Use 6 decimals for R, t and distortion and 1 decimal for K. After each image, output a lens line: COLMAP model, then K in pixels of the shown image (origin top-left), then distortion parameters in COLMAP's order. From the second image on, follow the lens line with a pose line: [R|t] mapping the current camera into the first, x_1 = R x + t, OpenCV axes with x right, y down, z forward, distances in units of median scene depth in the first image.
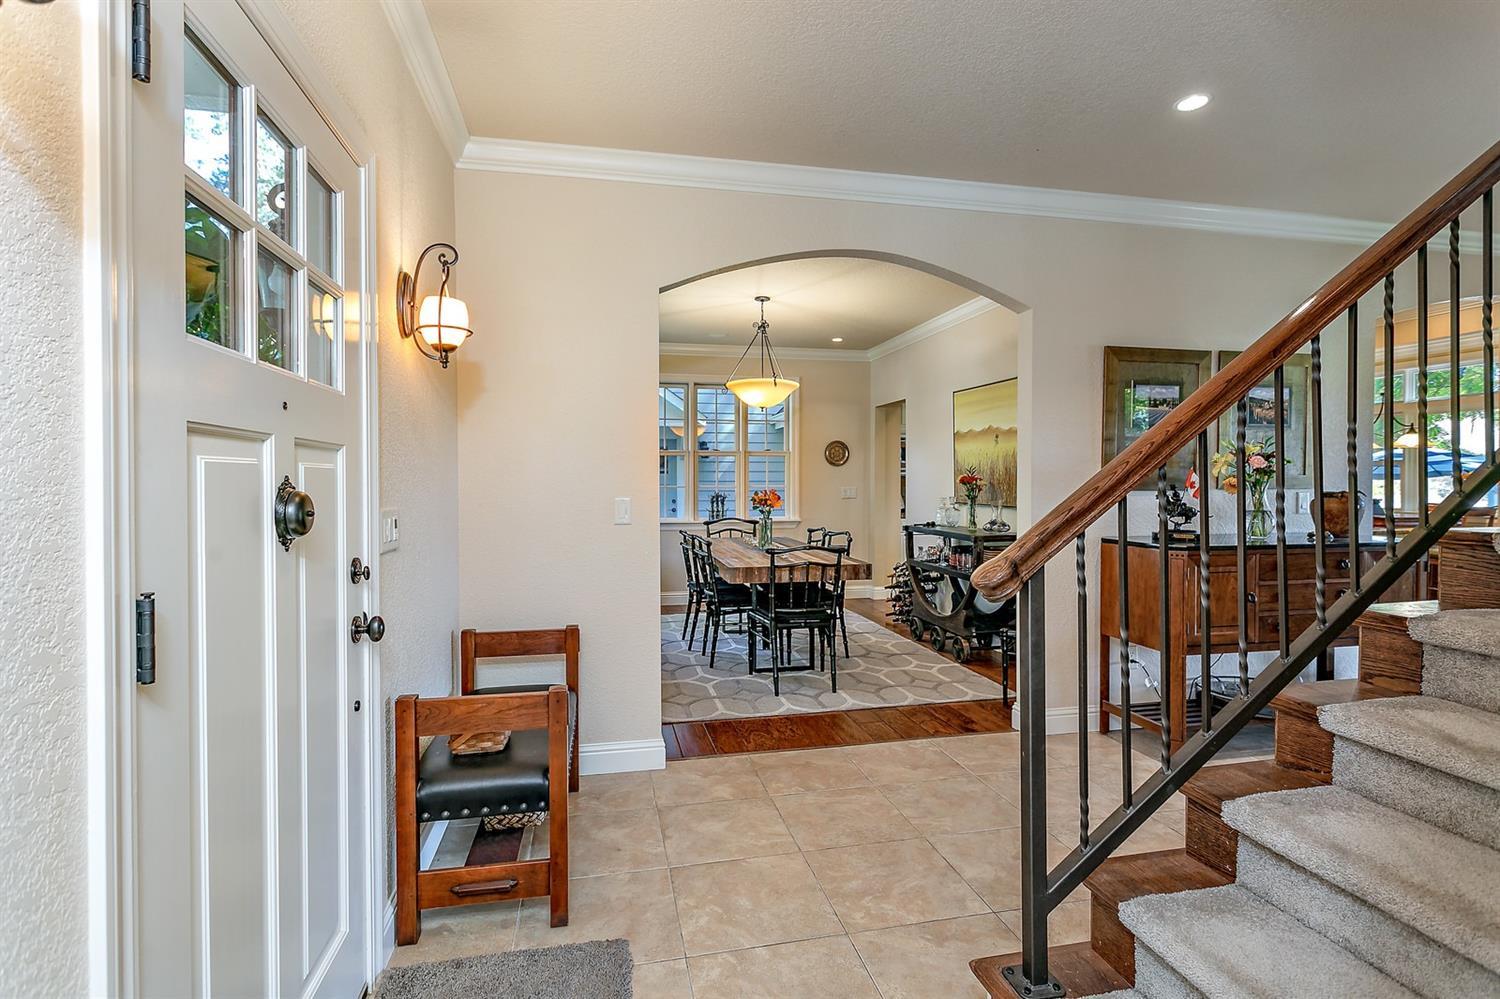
lens RADIAL K [[724.3, 0, 747.3], [0, 724.3, 489.7], [0, 0, 1]] dist [0.001147, 0.000288]
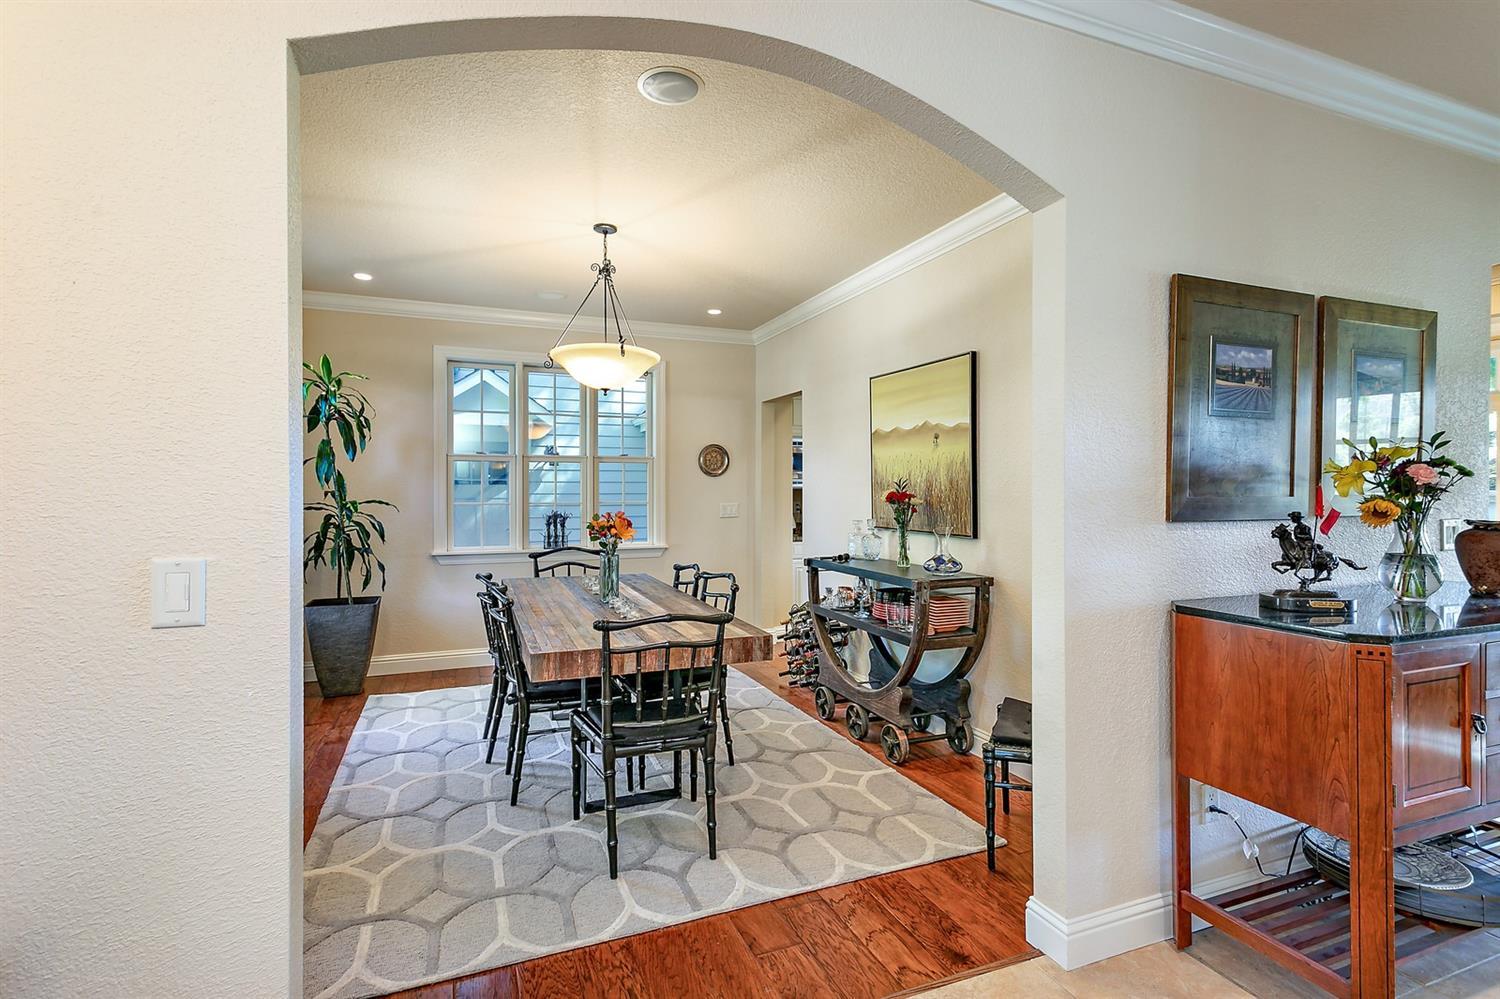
lens RADIAL K [[724.3, 0, 746.8], [0, 724.3, 497.4], [0, 0, 1]] dist [0.001147, 0.000288]
pose [[0.985403, -0.000881, 0.170233, 0.037845], [0.001342, 0.999996, -0.002588, -0.011830], [-0.170230, 0.002778, 0.985400, 0.330546]]
